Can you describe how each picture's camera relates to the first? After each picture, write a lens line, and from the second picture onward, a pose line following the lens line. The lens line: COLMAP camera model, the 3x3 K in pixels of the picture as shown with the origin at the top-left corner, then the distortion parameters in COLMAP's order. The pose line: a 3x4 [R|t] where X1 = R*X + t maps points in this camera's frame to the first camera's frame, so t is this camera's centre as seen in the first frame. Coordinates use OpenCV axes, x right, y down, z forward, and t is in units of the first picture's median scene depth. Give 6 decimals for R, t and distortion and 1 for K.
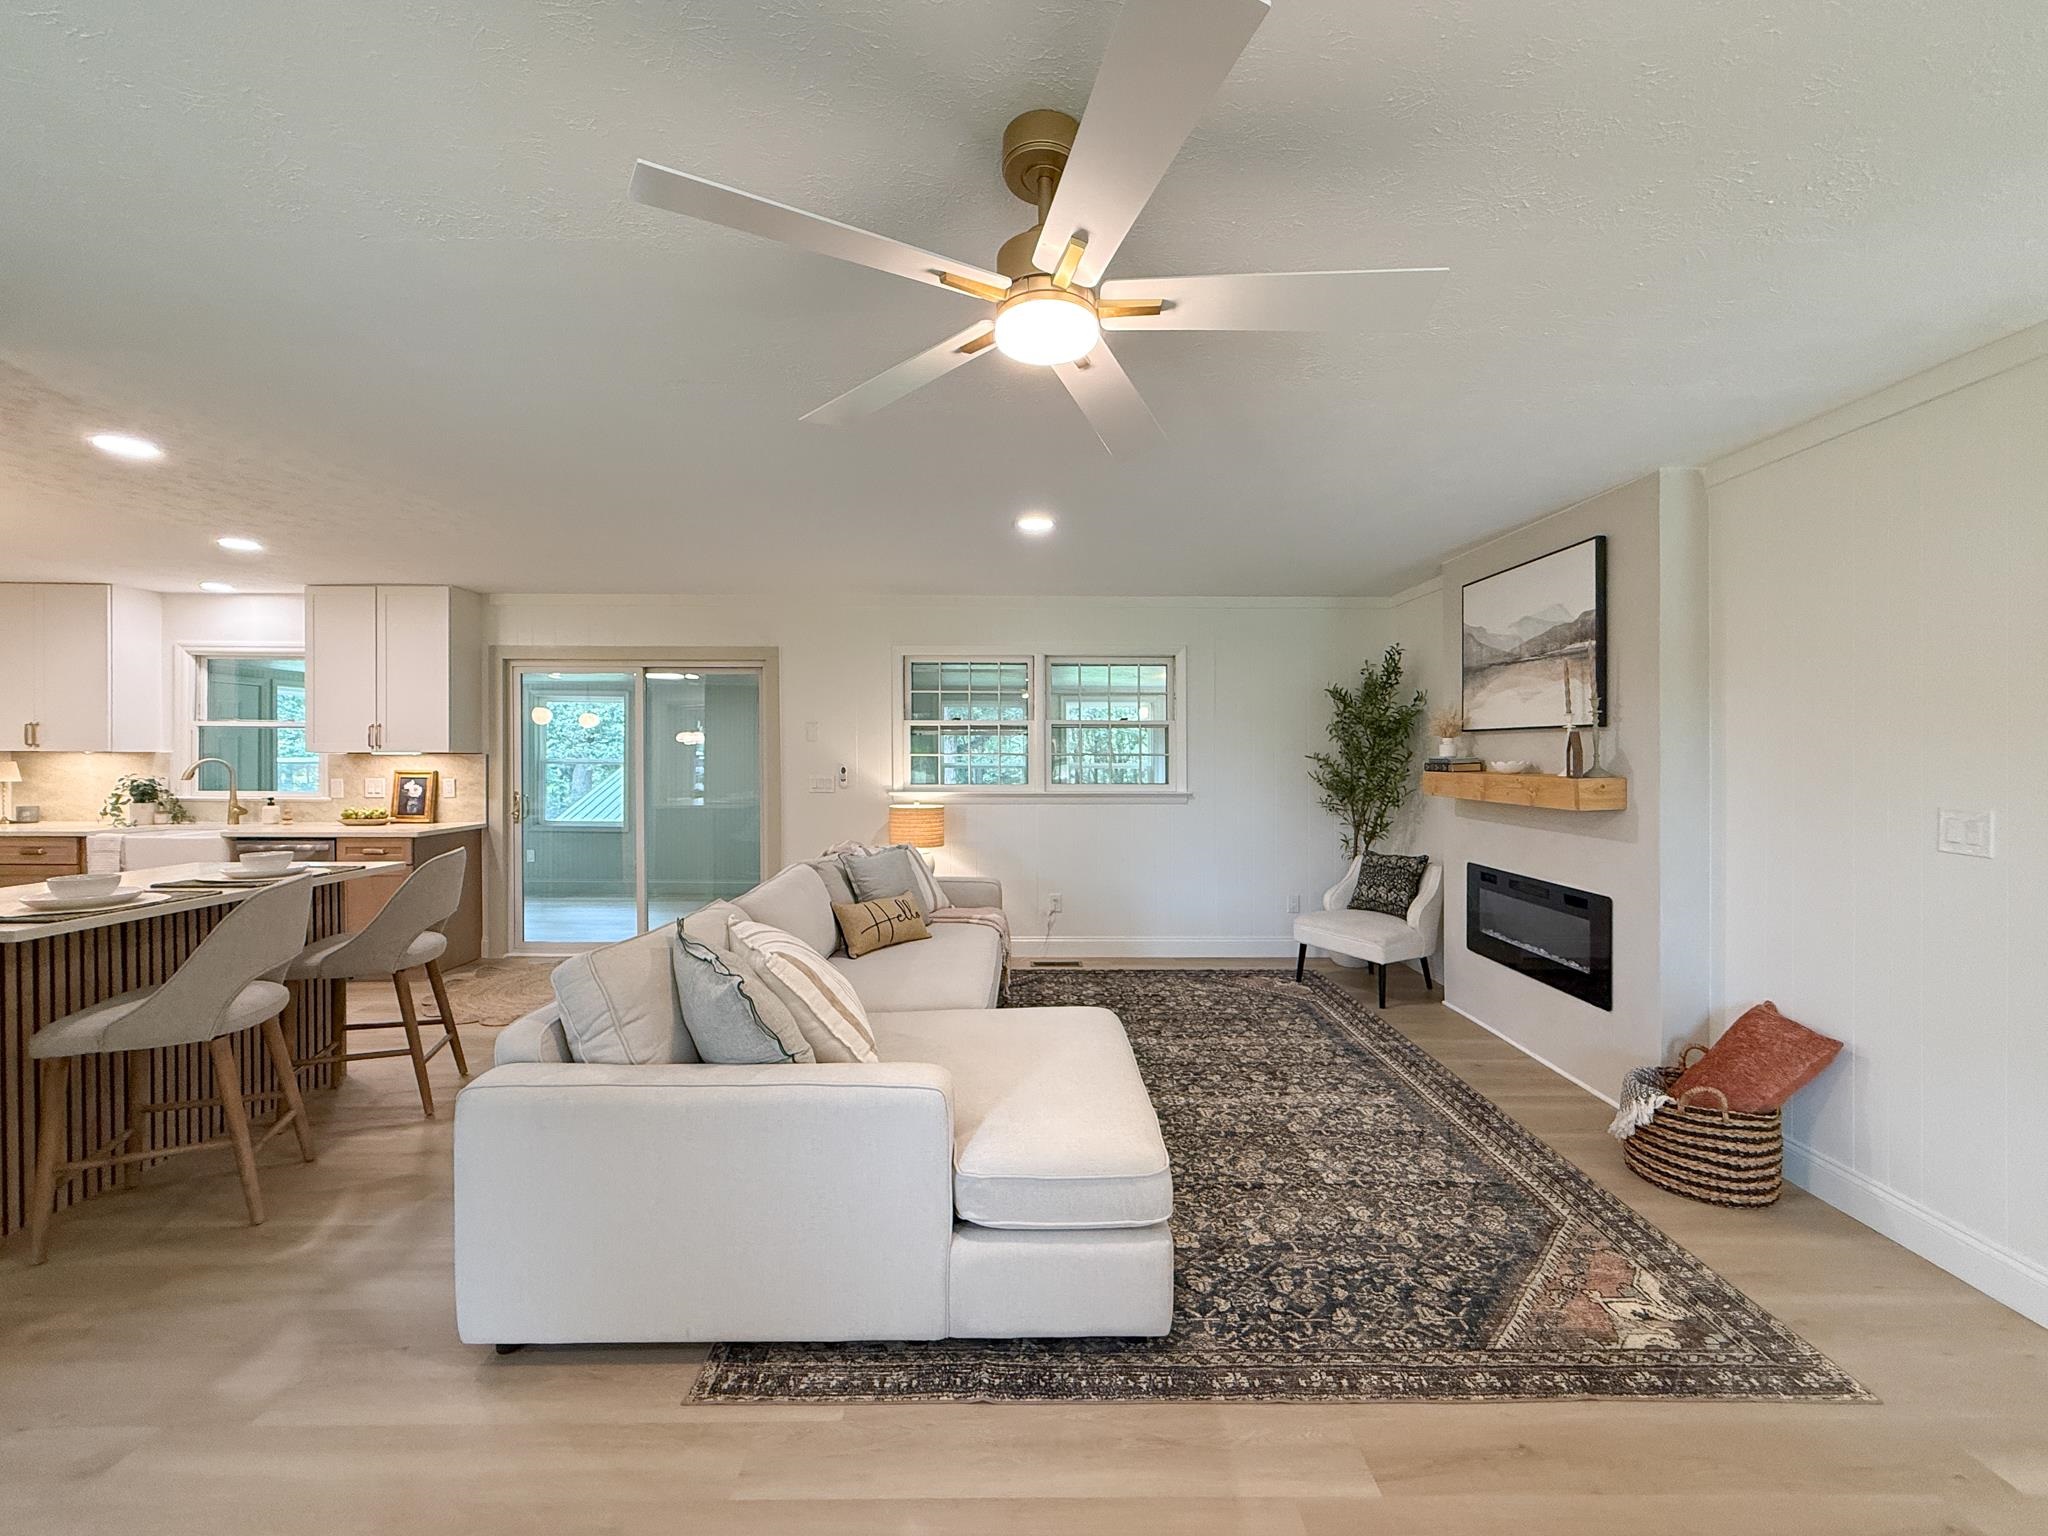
lens RADIAL K [[823.0, 0, 1034.5], [0, 823.0, 771.1], [0, 0, 1]] dist [-0.000984, -0.000070]
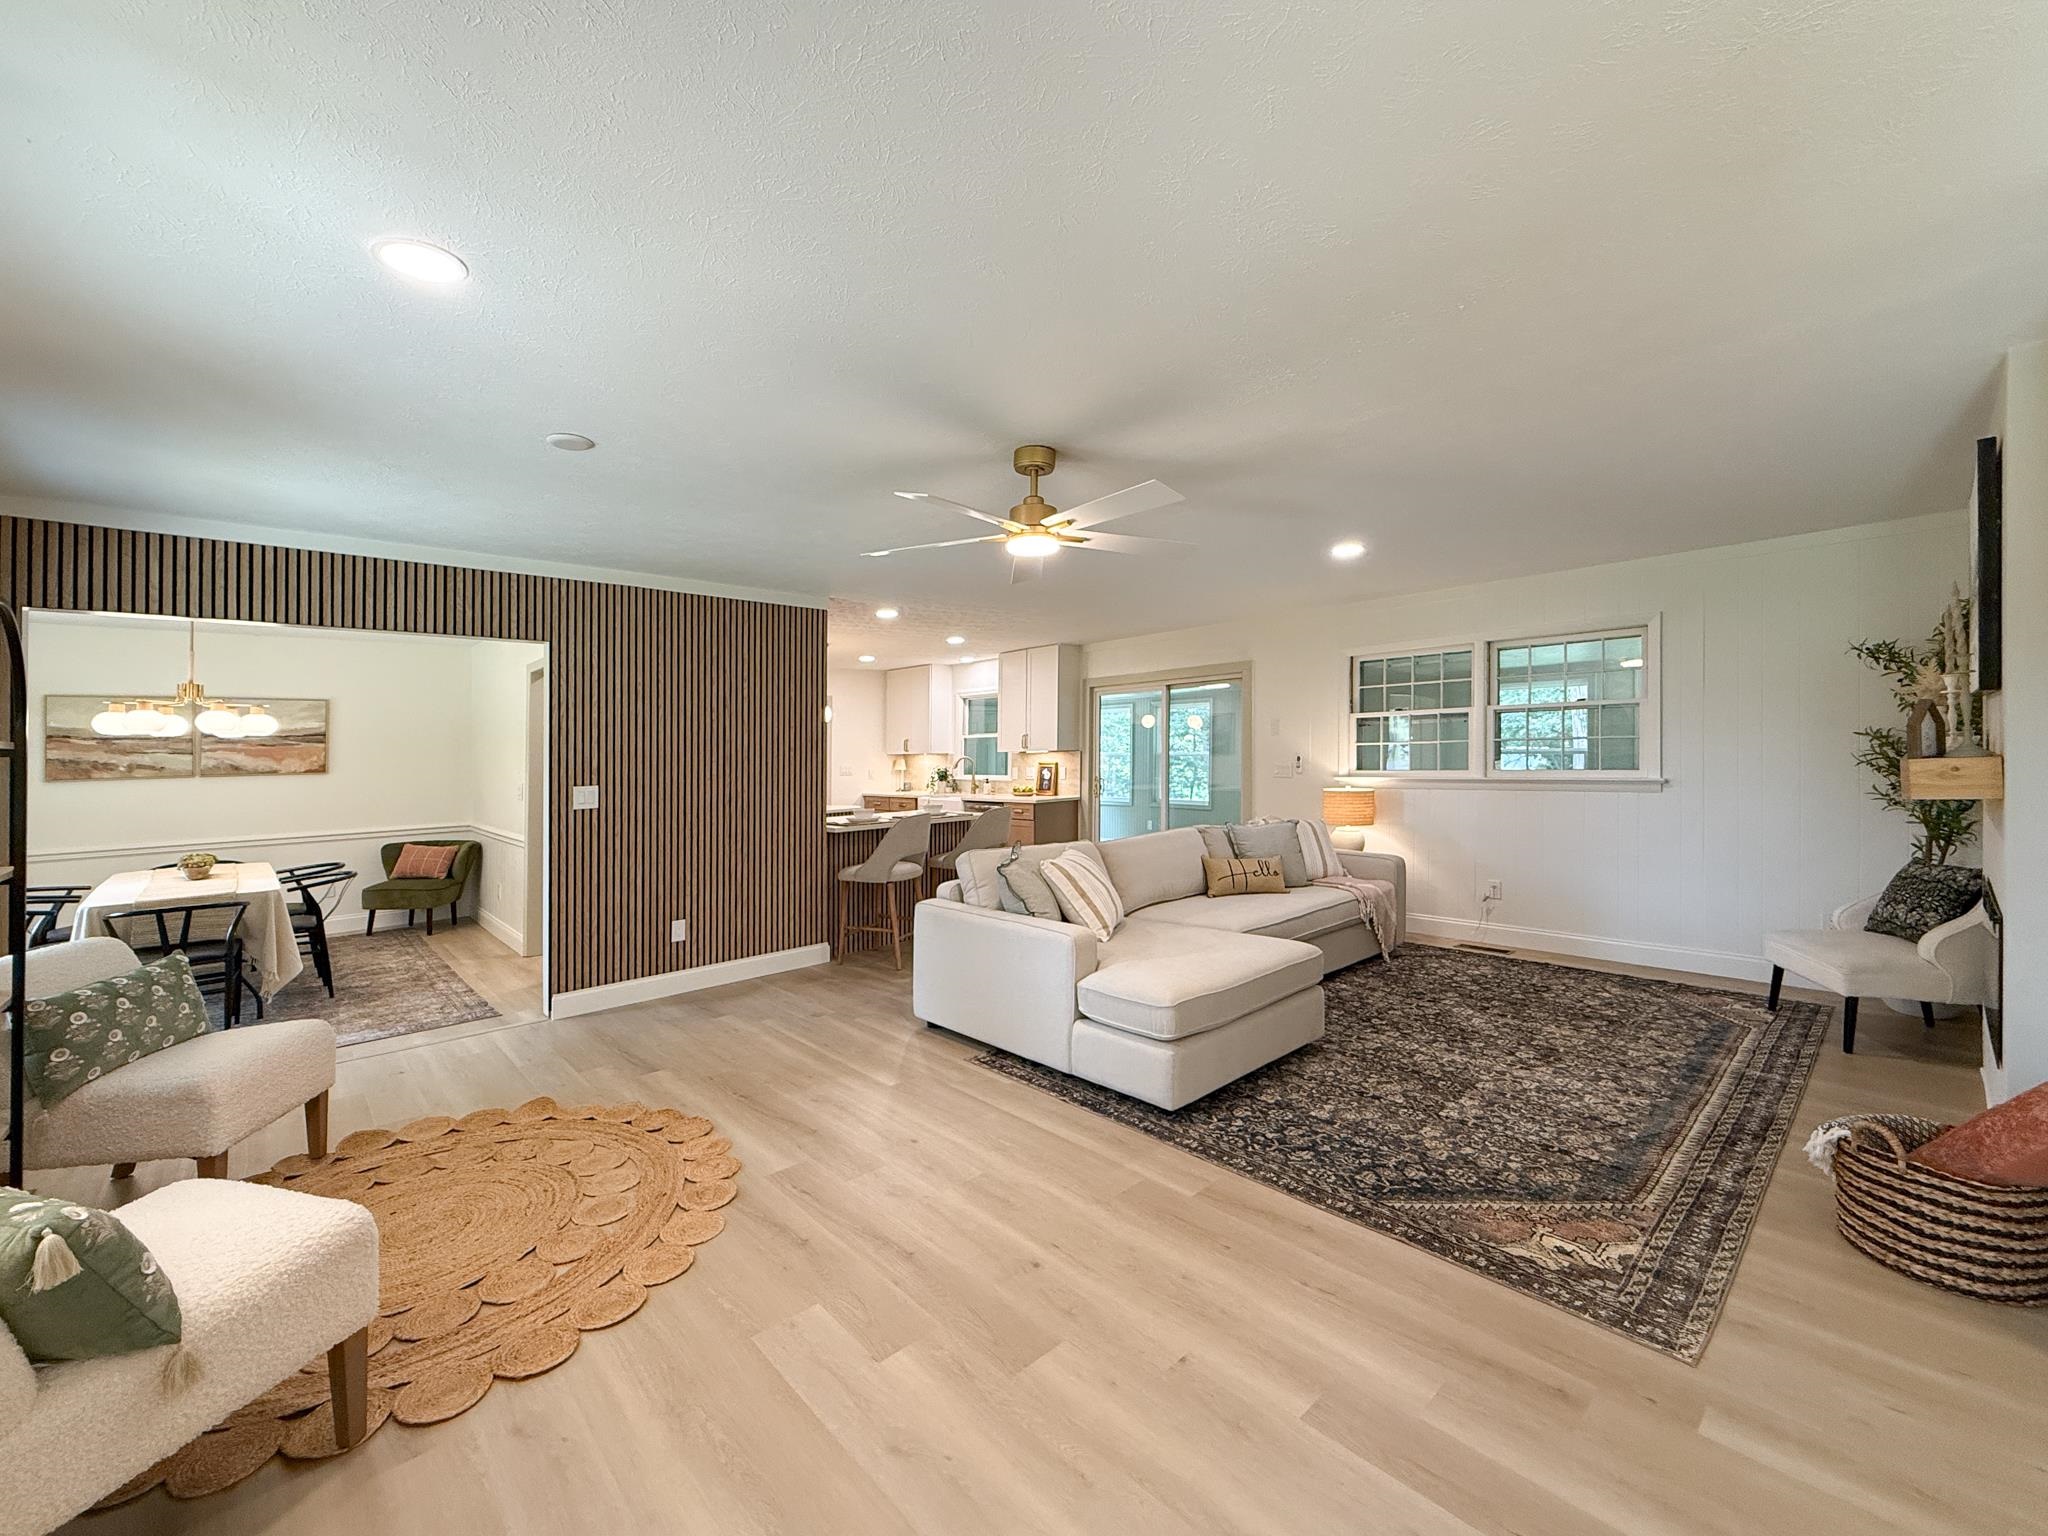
lens RADIAL K [[829.5, 0, 1007.8], [0, 829.5, 732.4], [0, 0, 1]] dist [-0.002947, 0.000151]
pose [[0.658352, -0.036132, -0.751842, 0.658383], [0.010546, 0.999192, -0.038784, 0.005066], [0.752636, 0.017605, 0.658201, -0.174064]]
